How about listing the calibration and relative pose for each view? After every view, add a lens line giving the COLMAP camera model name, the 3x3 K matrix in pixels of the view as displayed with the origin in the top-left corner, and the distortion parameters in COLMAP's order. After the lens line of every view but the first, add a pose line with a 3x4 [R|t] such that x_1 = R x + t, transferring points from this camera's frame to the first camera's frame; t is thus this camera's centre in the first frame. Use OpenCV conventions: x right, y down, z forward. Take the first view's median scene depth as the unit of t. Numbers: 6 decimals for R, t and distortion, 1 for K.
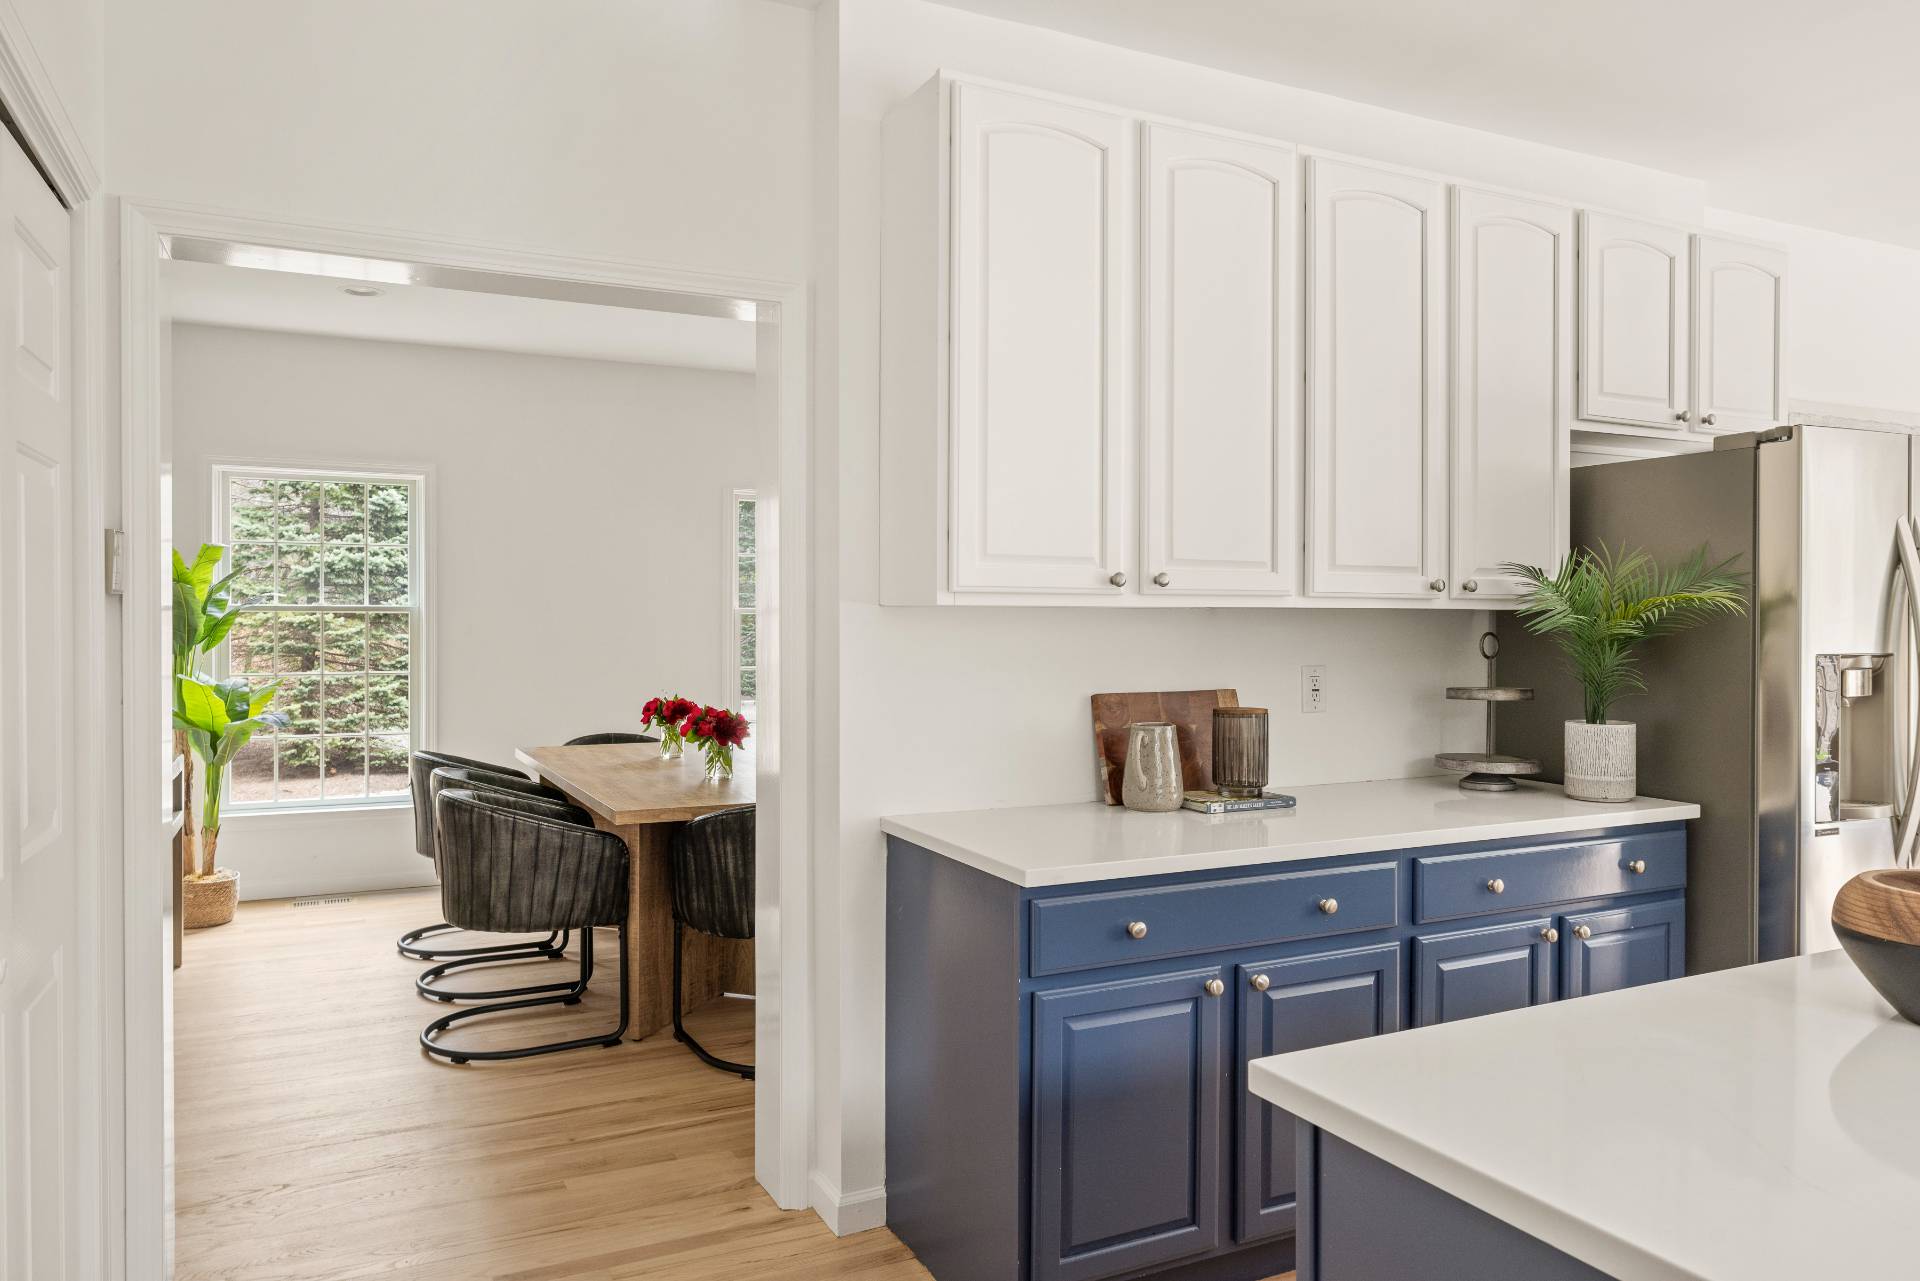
lens RADIAL K [[1325.4, 0, 967.8], [0, 1325.4, 638.3], [0, 0, 1]] dist [-0.001646, 0.000195]
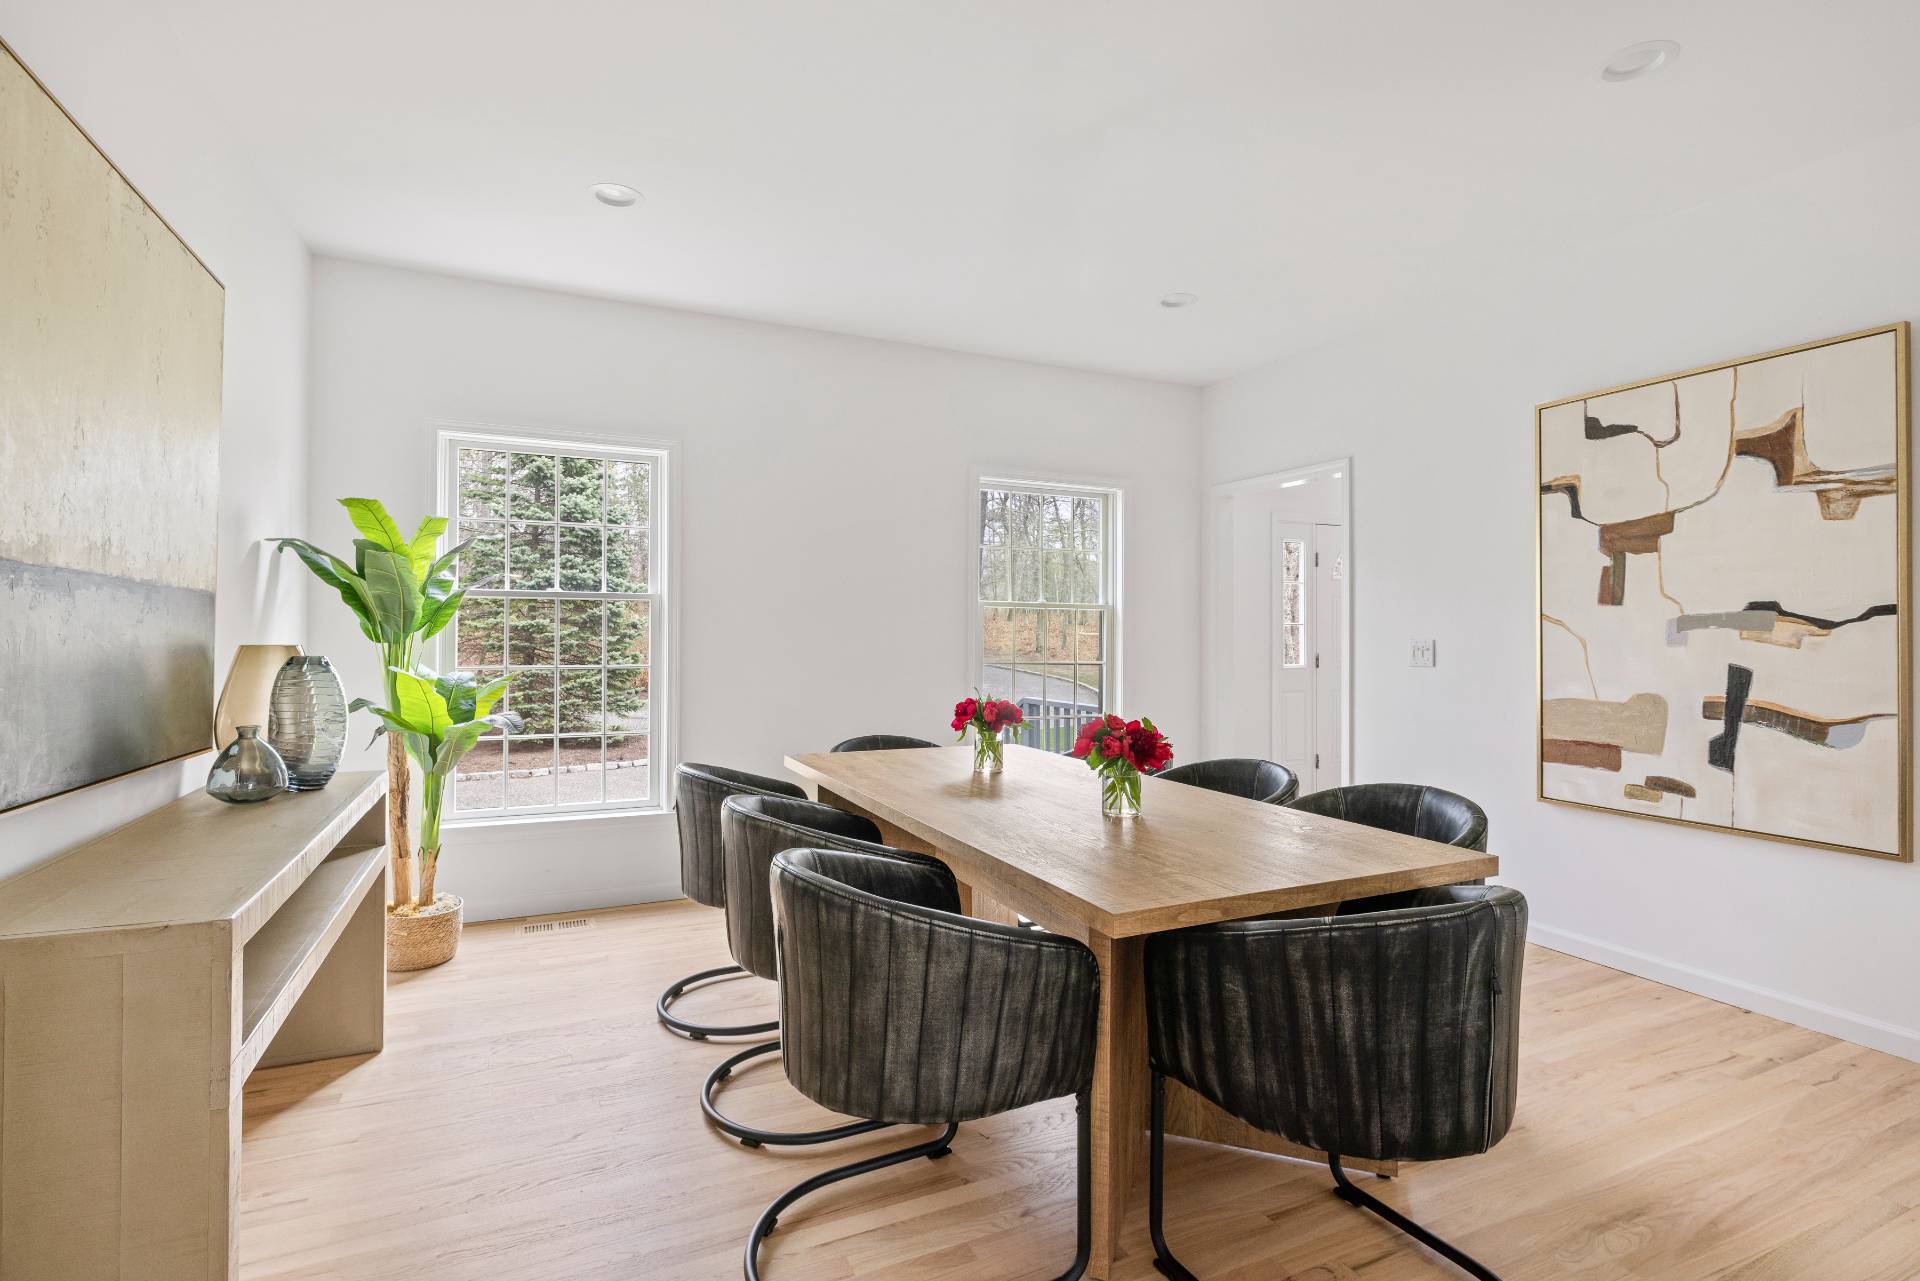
lens RADIAL K [[916.7, 0, 955.3], [0, 916.7, 637.1], [0, 0, 1]] dist [-0.011866, 0.000388]
pose [[0.999753, 0.003813, -0.021880, -0.226199], [-0.004021, 0.999947, -0.009485, 0.012675], [0.021843, 0.009571, 0.999716, 0.428229]]
